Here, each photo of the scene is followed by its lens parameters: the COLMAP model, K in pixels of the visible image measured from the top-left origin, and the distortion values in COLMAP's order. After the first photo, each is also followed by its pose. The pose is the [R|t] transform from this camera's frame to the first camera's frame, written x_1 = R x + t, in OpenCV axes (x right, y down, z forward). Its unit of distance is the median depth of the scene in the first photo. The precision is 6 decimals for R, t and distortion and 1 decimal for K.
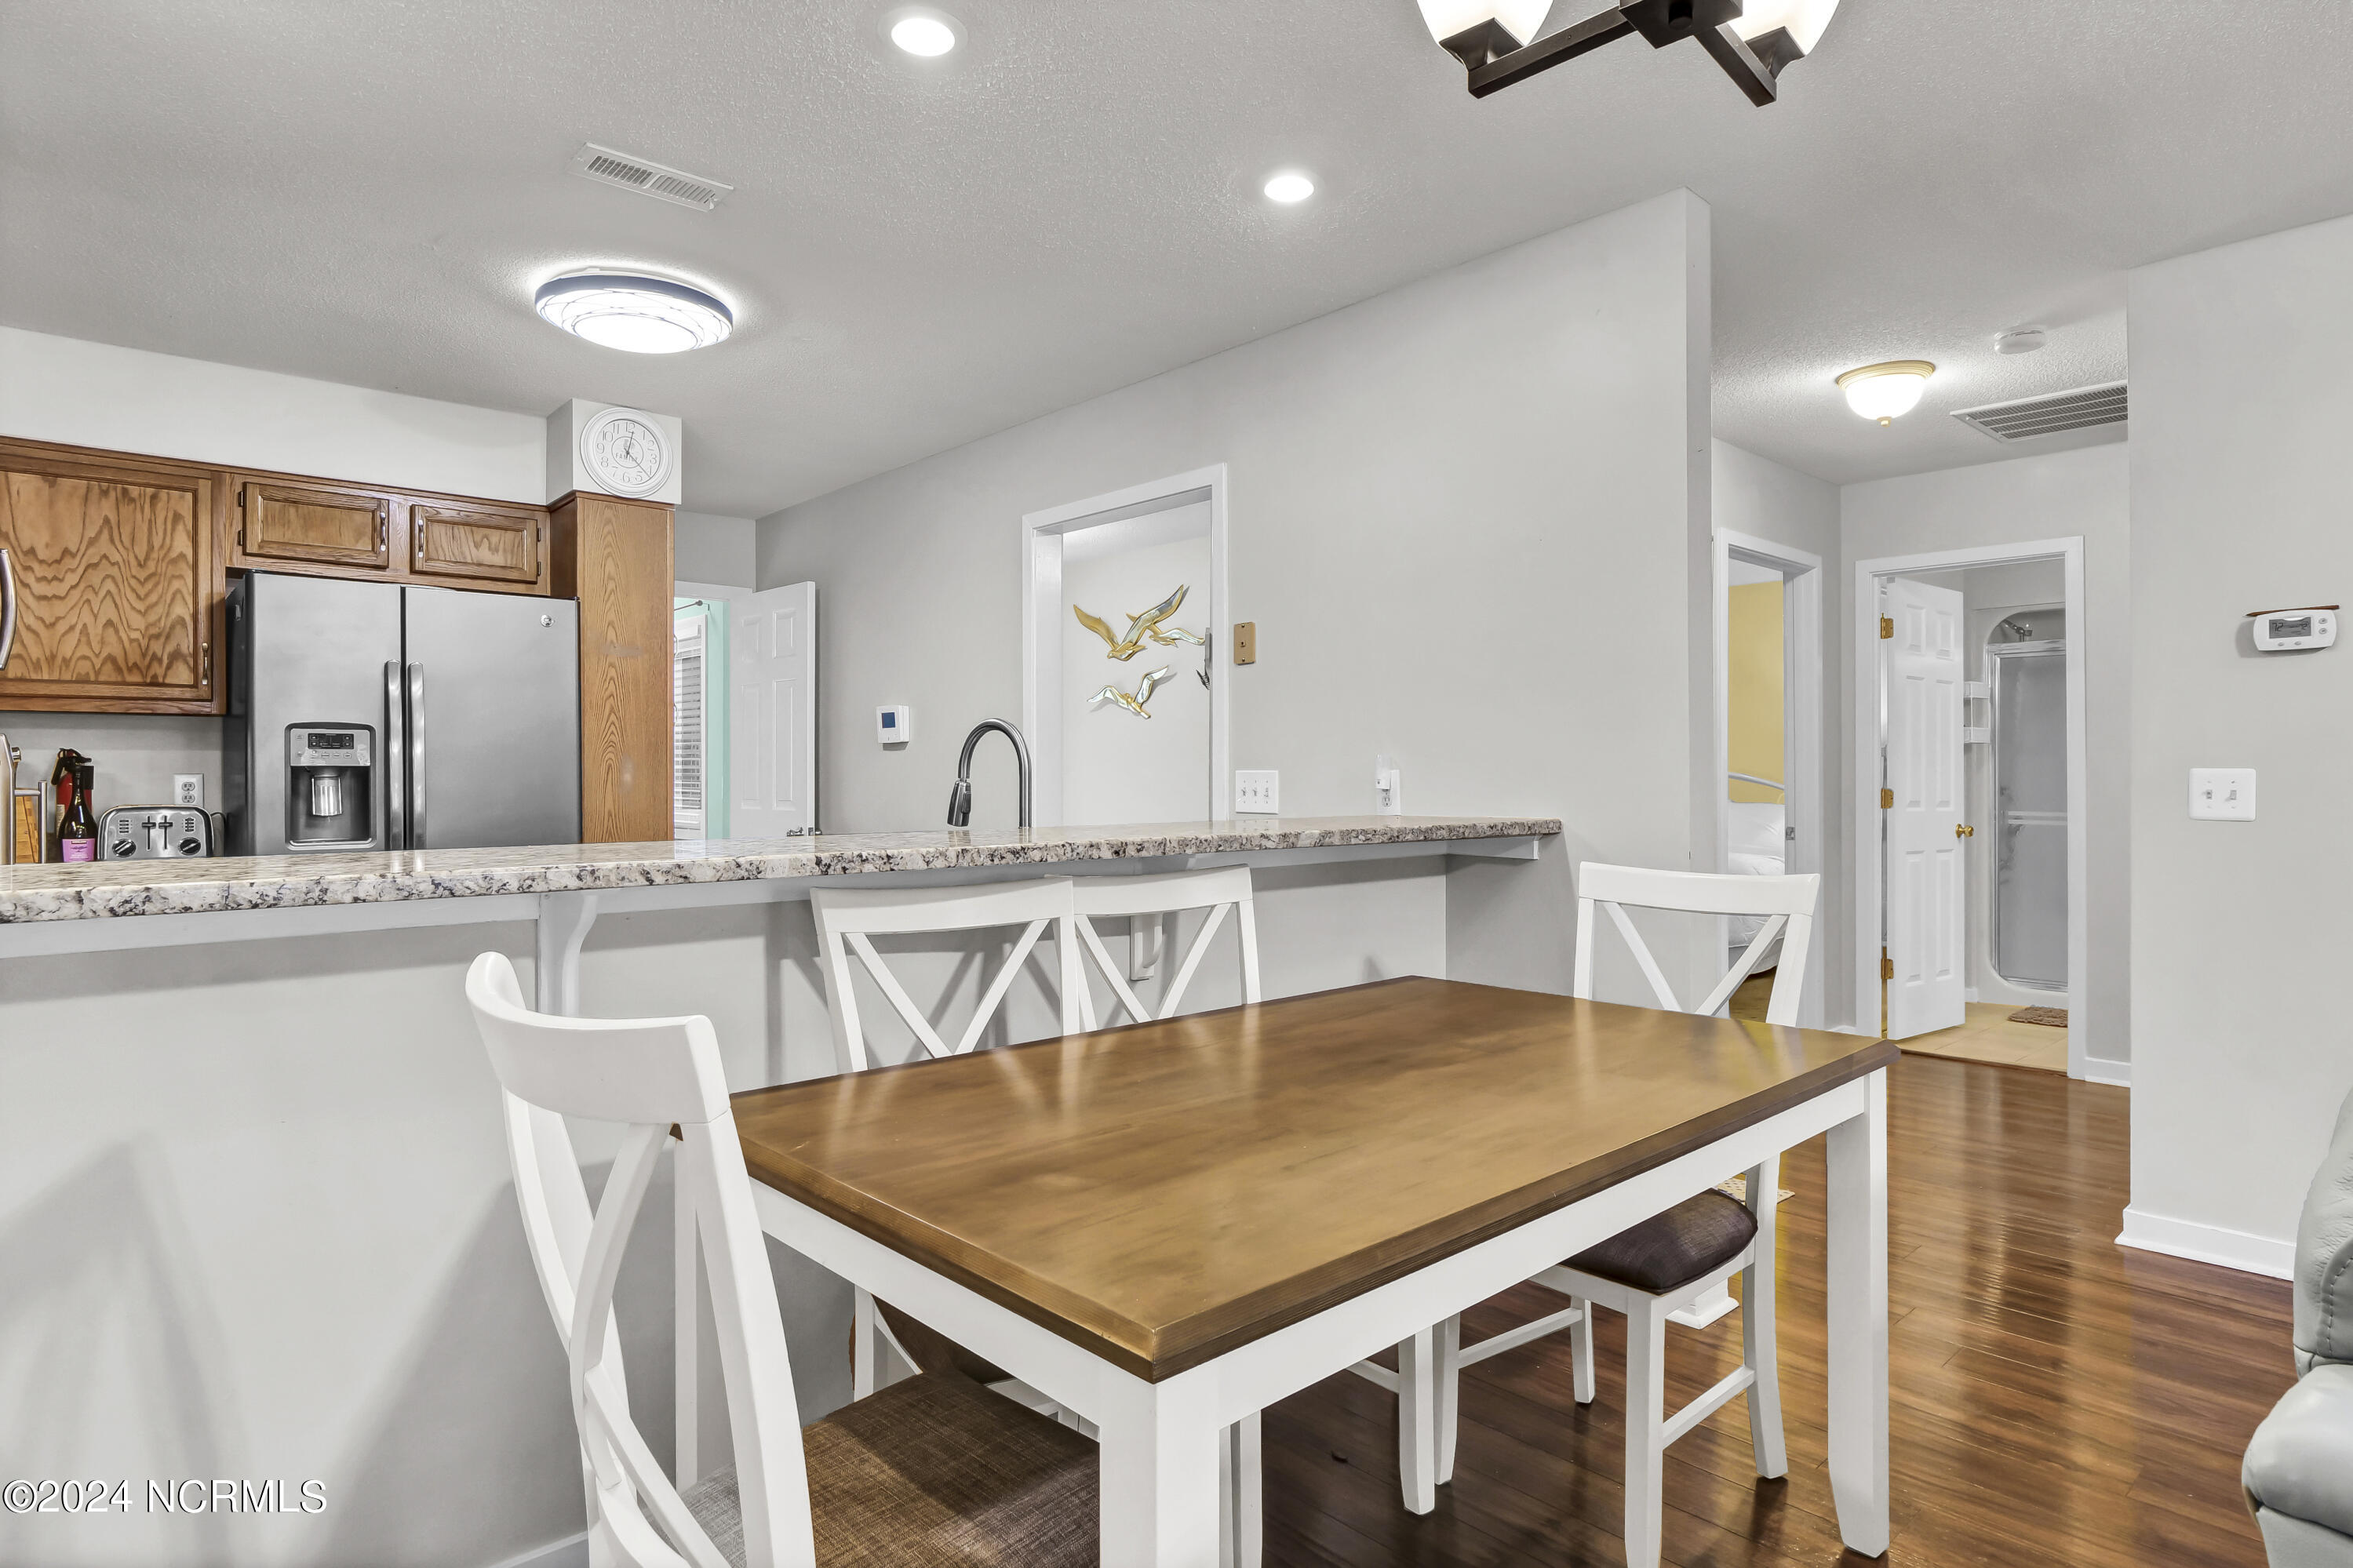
lens RADIAL K [[1268.6, 0, 1168.6], [0, 1268.6, 777.7], [0, 0, 1]] dist [-0.002779, -0.002539]
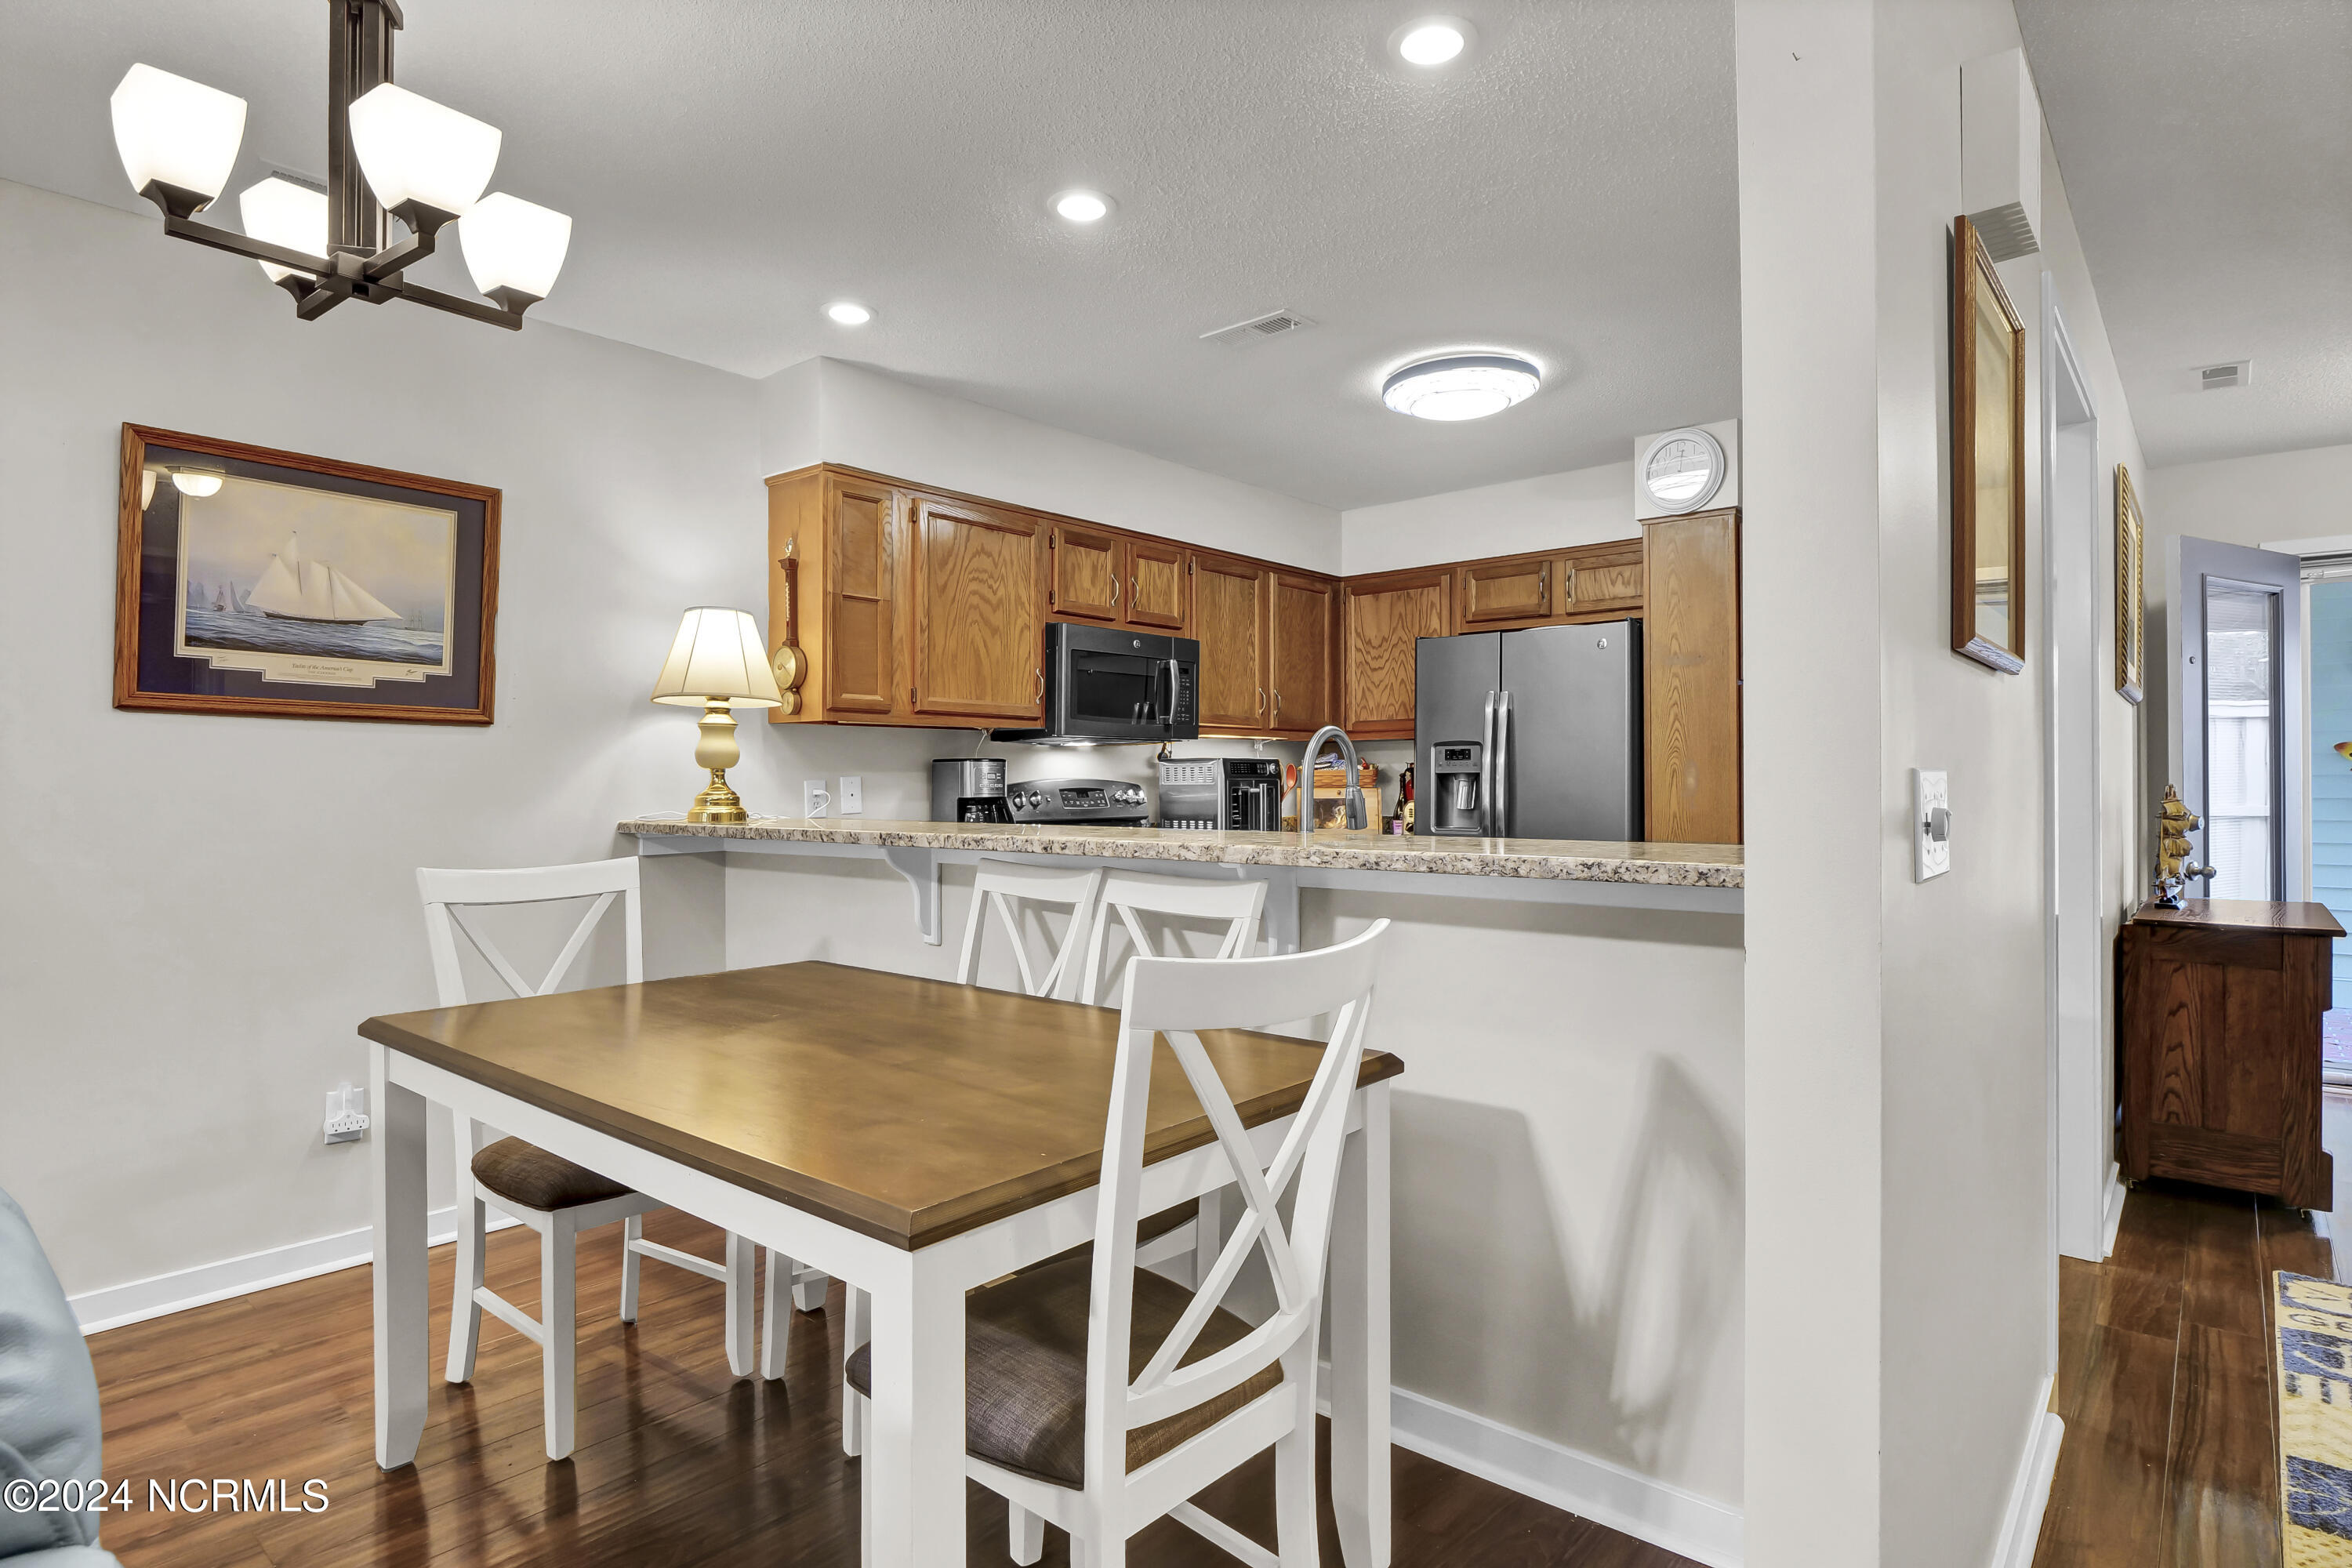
lens RADIAL K [[1231.3, 0, 1176.5], [0, 1231.3, 769.9], [0, 0, 1]] dist [-0.000819, -0.000960]
pose [[0.128034, -0.006279, -0.991750, 0.613075], [0.001460, 0.999980, -0.006142, -0.004395], [0.991769, -0.000662, 0.128041, 0.525699]]
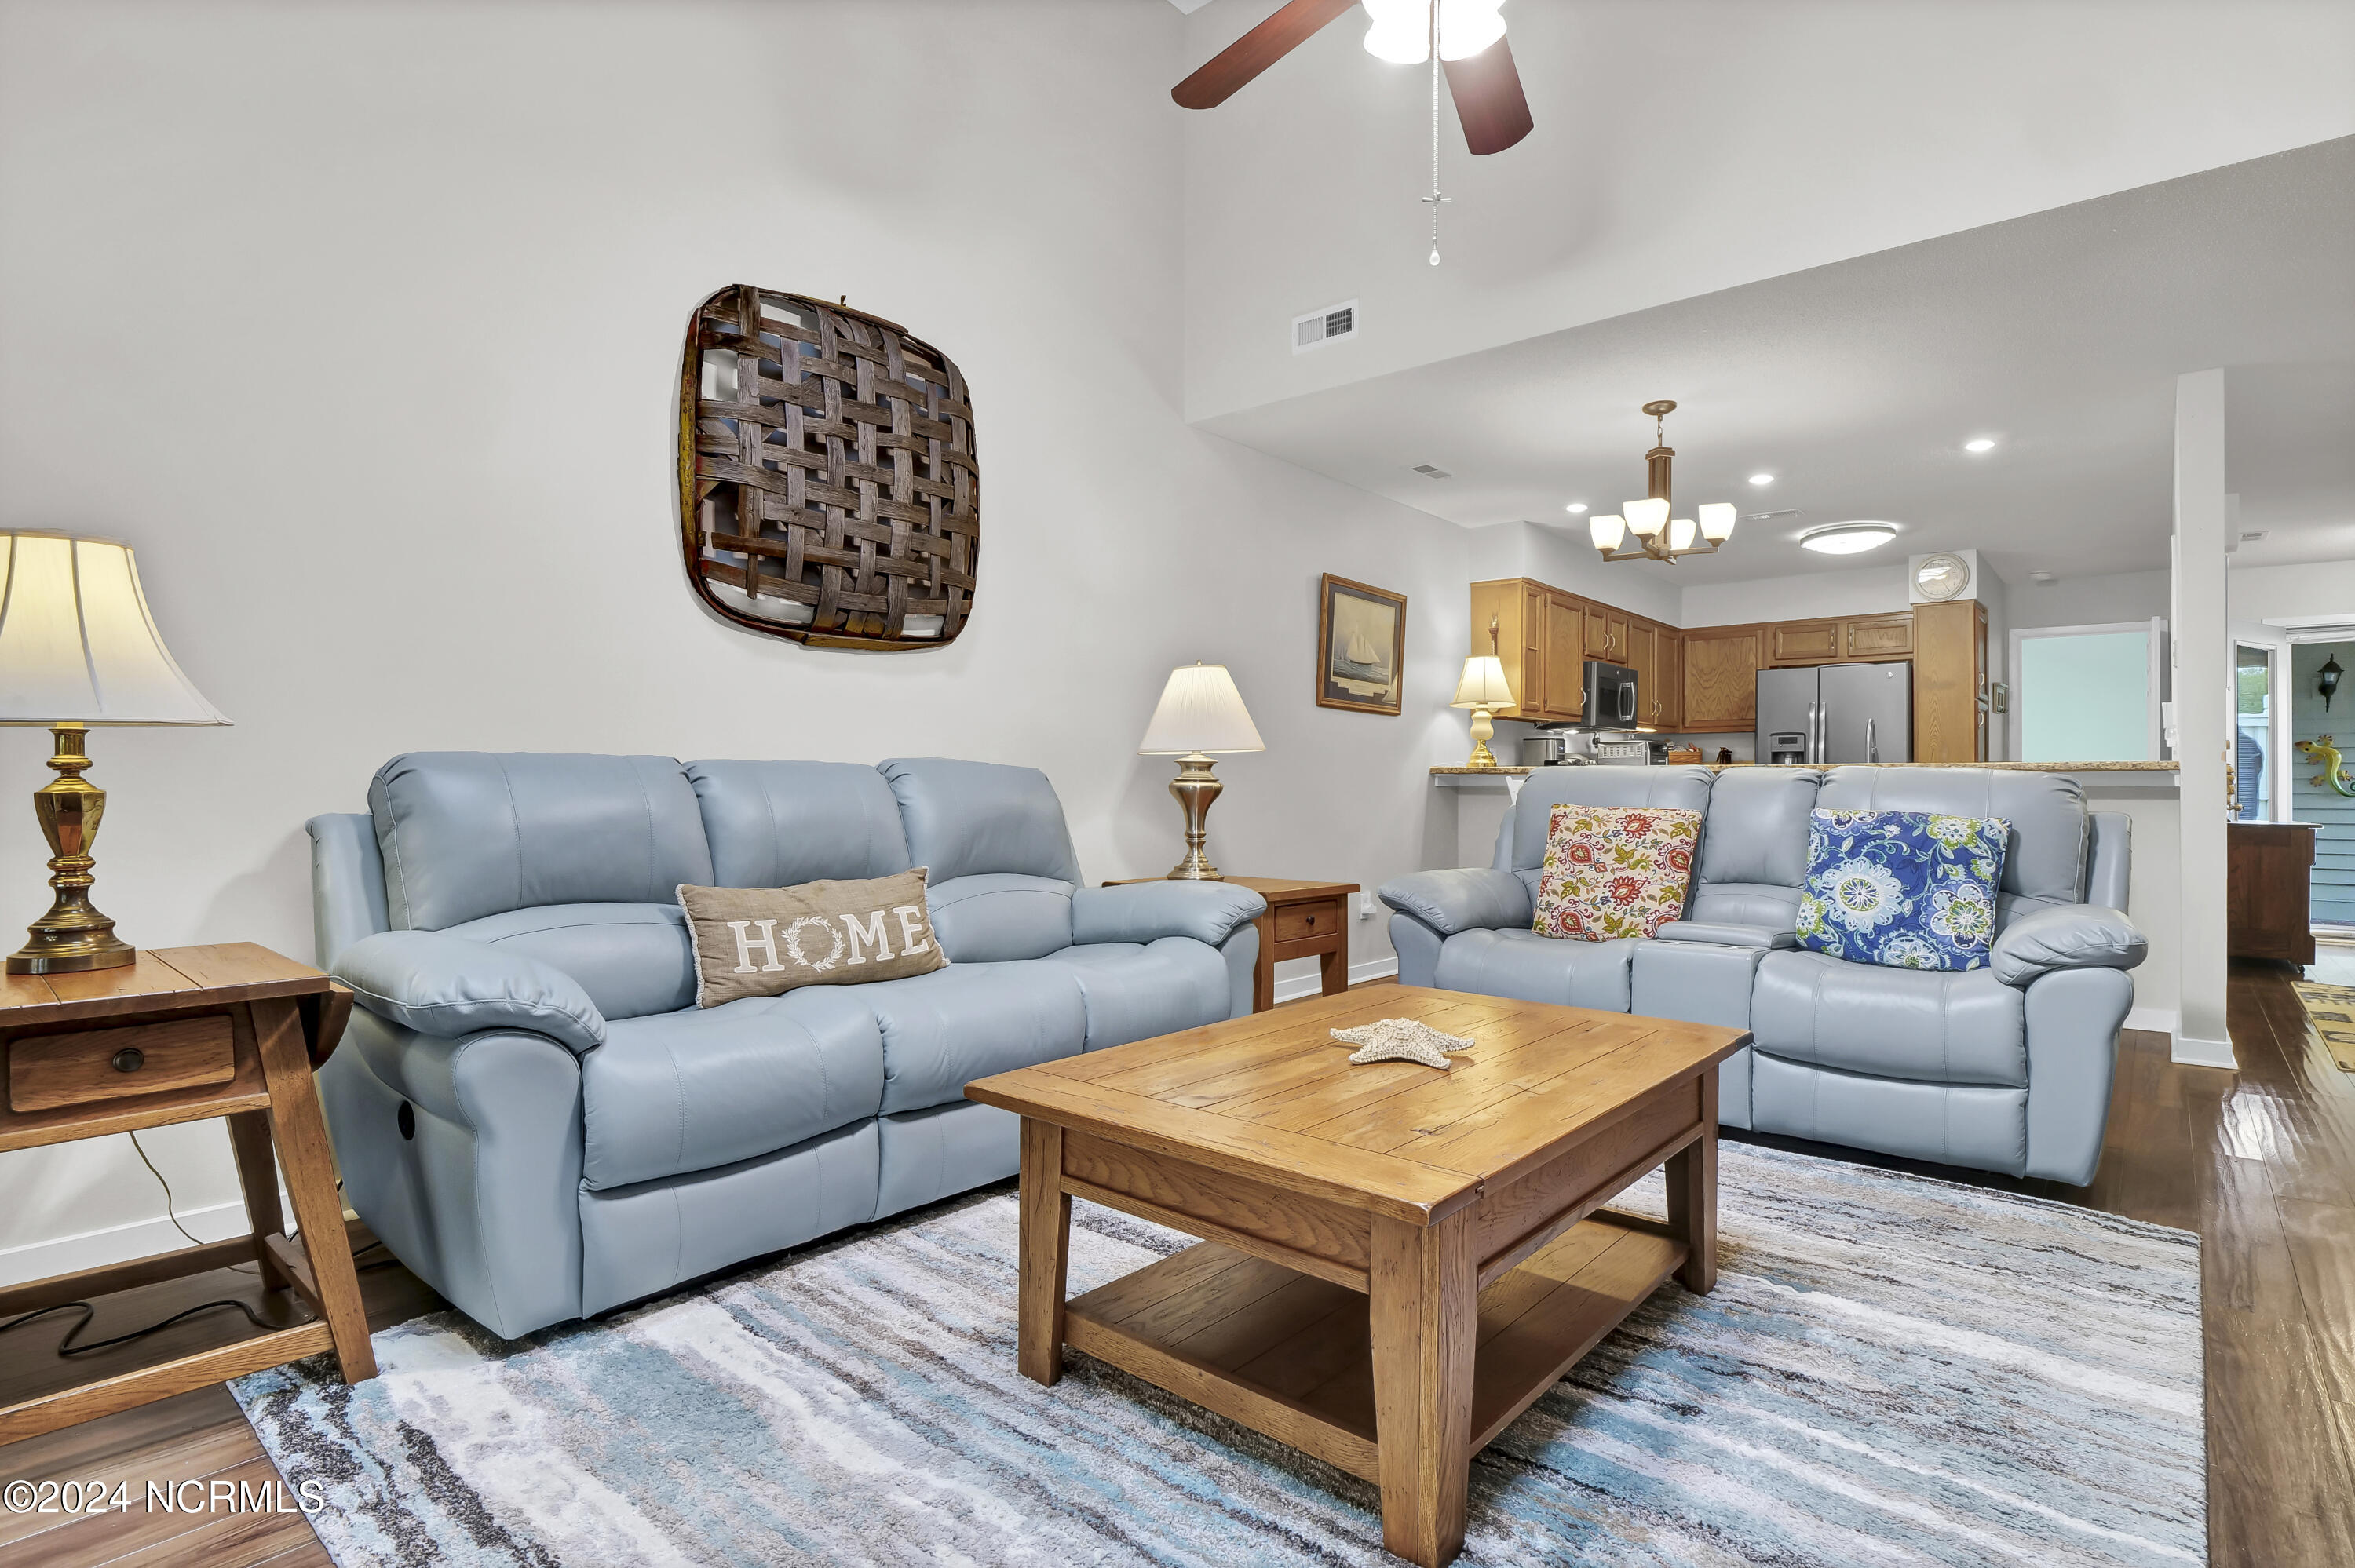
lens RADIAL K [[1165.6, 0, 1185.0], [0, 1165.6, 769.0], [0, 0, 1]] dist [-0.015180, 0.000154]
pose [[0.135661, -0.009643, -0.990708, 1.242270], [-0.005201, 0.999932, -0.010445, 0.049566], [0.990742, 0.006569, 0.135601, -0.347261]]
